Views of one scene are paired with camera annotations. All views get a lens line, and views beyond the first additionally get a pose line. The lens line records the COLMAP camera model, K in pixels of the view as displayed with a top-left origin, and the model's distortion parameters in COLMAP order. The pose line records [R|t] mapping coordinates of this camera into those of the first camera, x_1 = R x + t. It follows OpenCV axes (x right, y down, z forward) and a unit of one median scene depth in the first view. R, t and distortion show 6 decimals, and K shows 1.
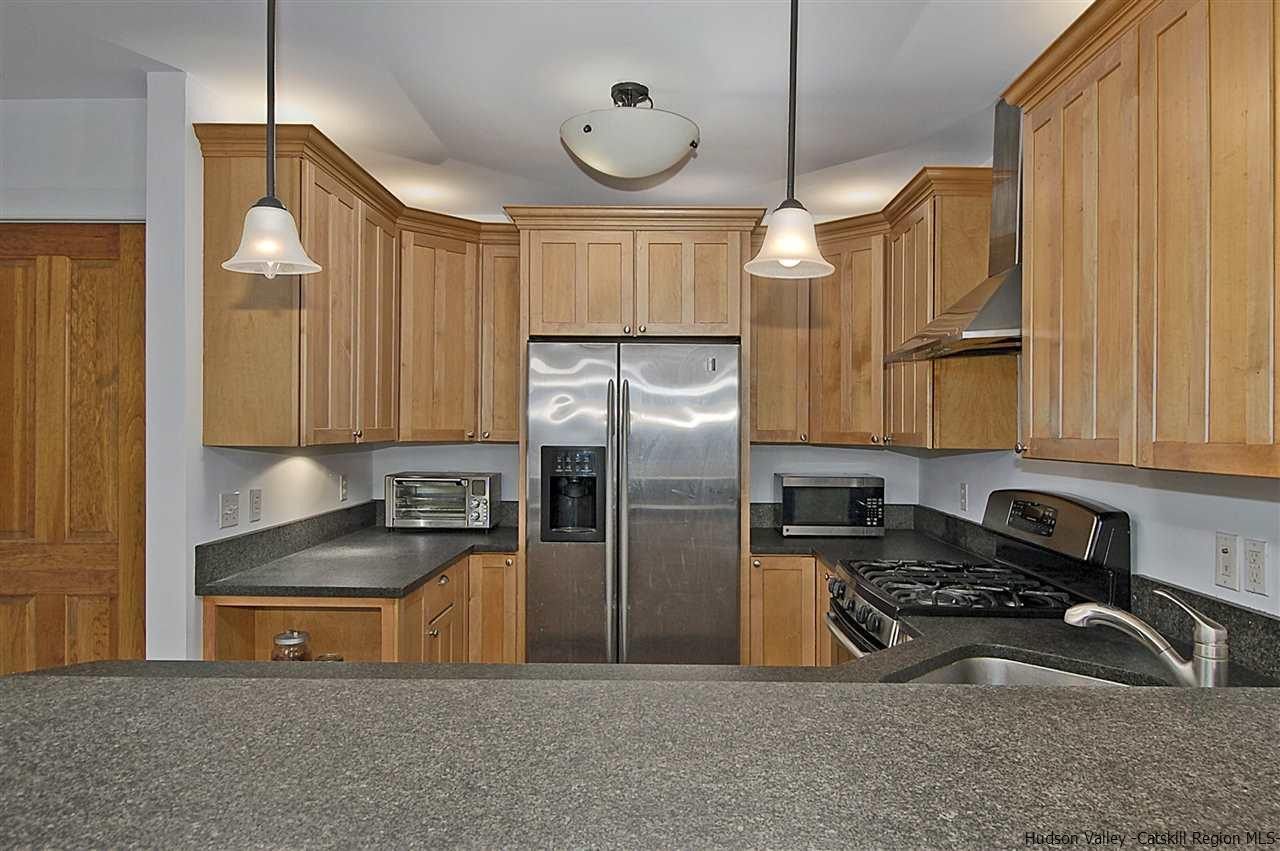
lens RADIAL K [[807.9, 0, 640.0], [0, 807.9, 425.5], [0, 0, 1]] dist [-0.002537, -0.001720]
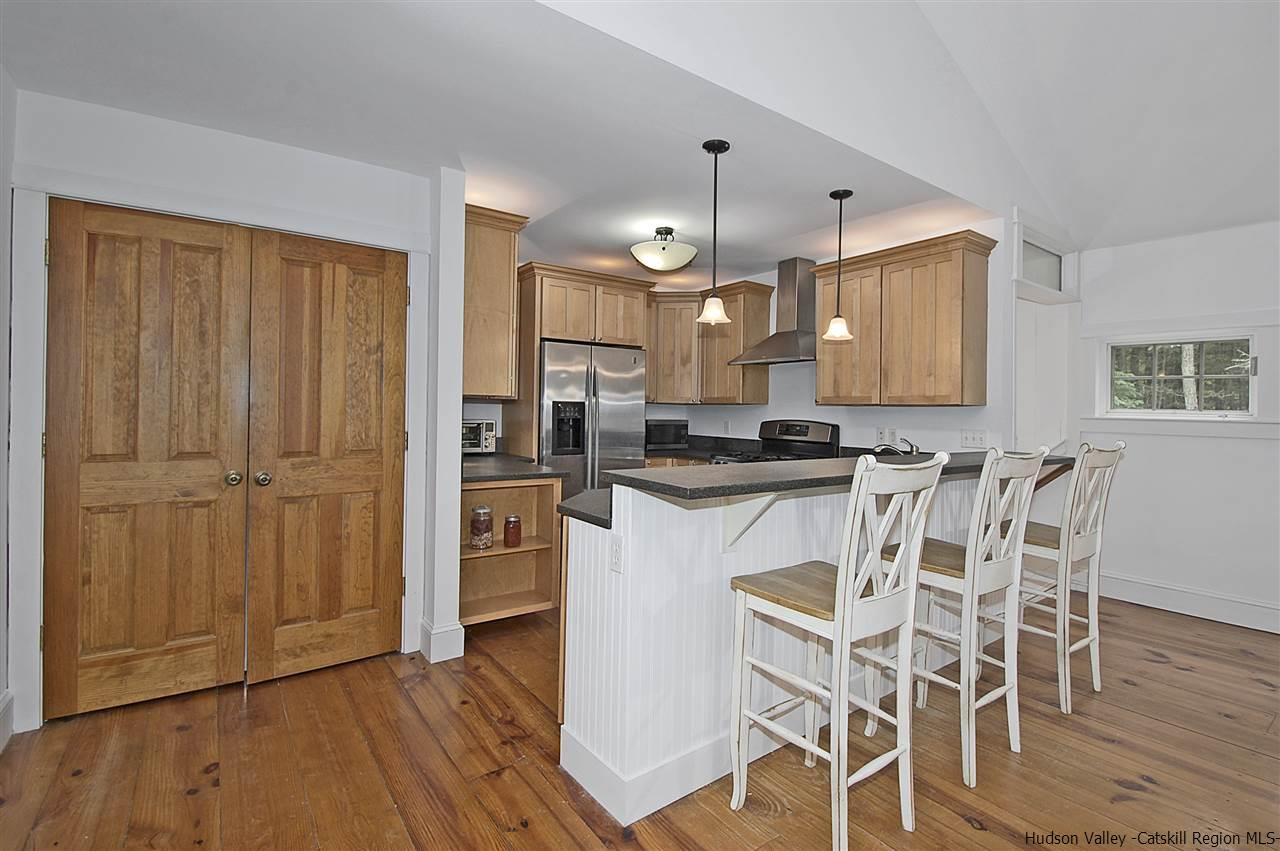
lens RADIAL K [[585.9, 0, 664.0], [0, 585.9, 398.9], [0, 0, 1]] dist [0.003362, -0.000242]
pose [[0.804436, 0.017061, 0.593794, -0.878253], [-0.012646, 0.999853, -0.011597, 0.041655], [-0.593904, 0.001820, 0.804534, -0.218665]]
